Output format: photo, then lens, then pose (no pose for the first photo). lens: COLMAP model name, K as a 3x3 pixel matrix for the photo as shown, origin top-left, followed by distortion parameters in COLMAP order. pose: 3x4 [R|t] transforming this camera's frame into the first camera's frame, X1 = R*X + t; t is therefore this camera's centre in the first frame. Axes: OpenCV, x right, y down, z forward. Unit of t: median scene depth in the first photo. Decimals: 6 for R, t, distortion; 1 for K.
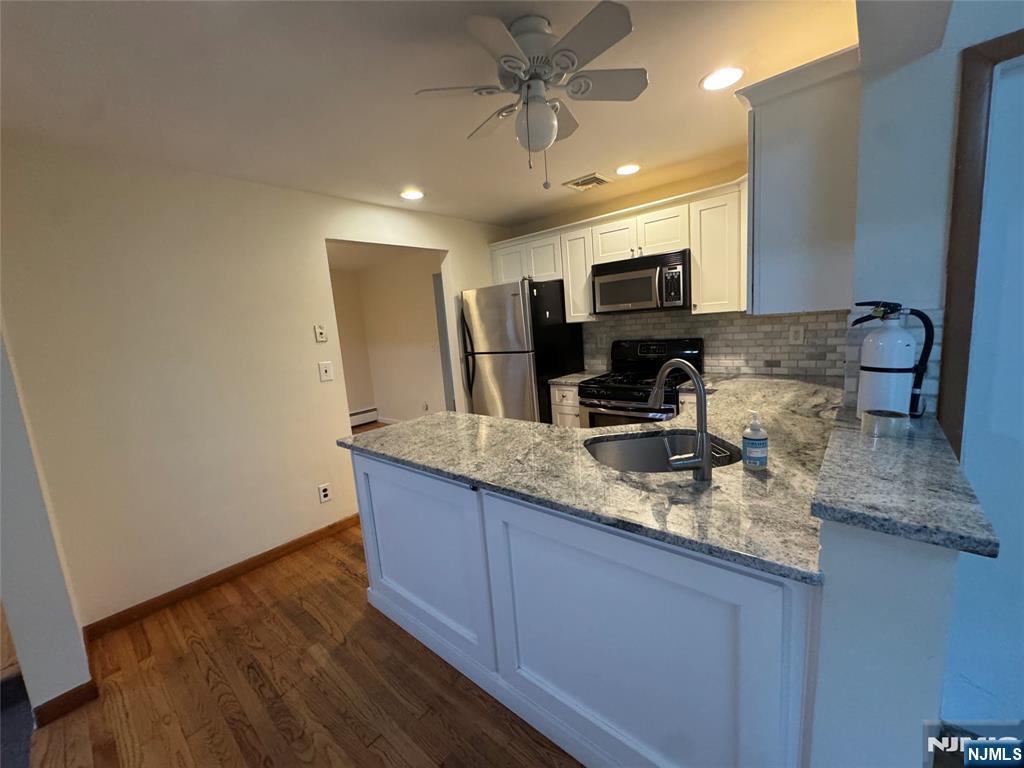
lens RADIAL K [[408.4, 0, 513.3], [0, 408.4, 382.9], [0, 0, 1]] dist [-0.001471, -0.000130]
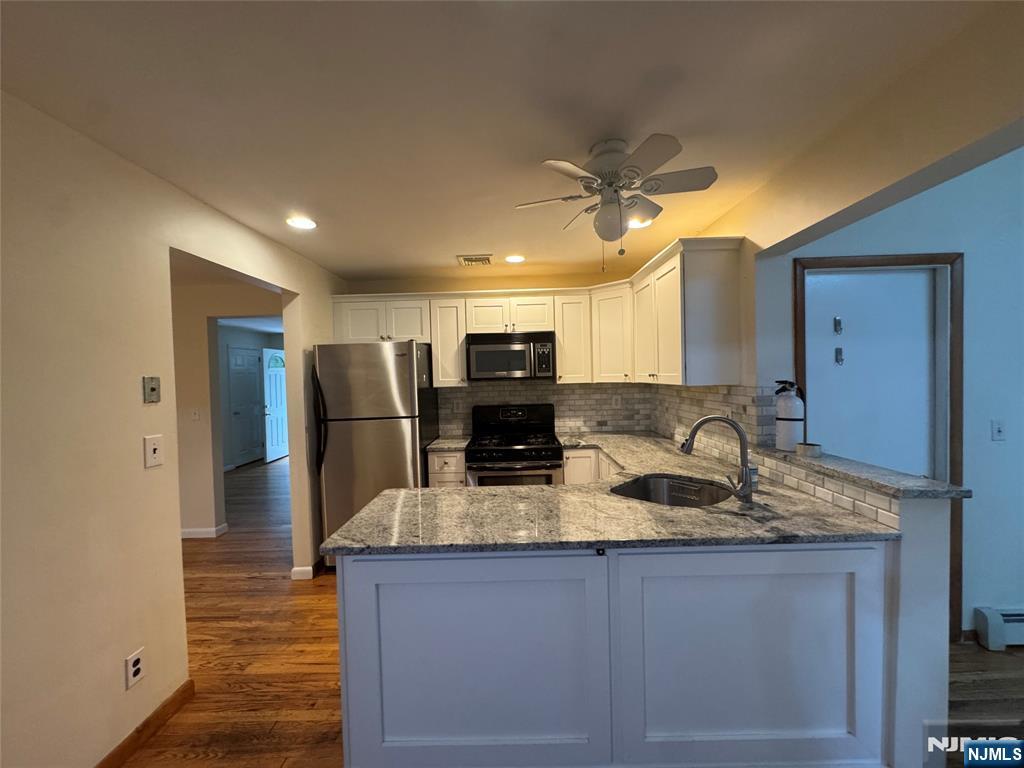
lens RADIAL K [[408.4, 0, 512.6], [0, 408.4, 384.3], [0, 0, 1]] dist [-0.001471, -0.000130]
pose [[0.761158, 0.041145, 0.647260, -0.443630], [0.065432, 0.988022, -0.139752, -0.006424], [-0.645257, 0.148725, 0.749349, 0.177230]]
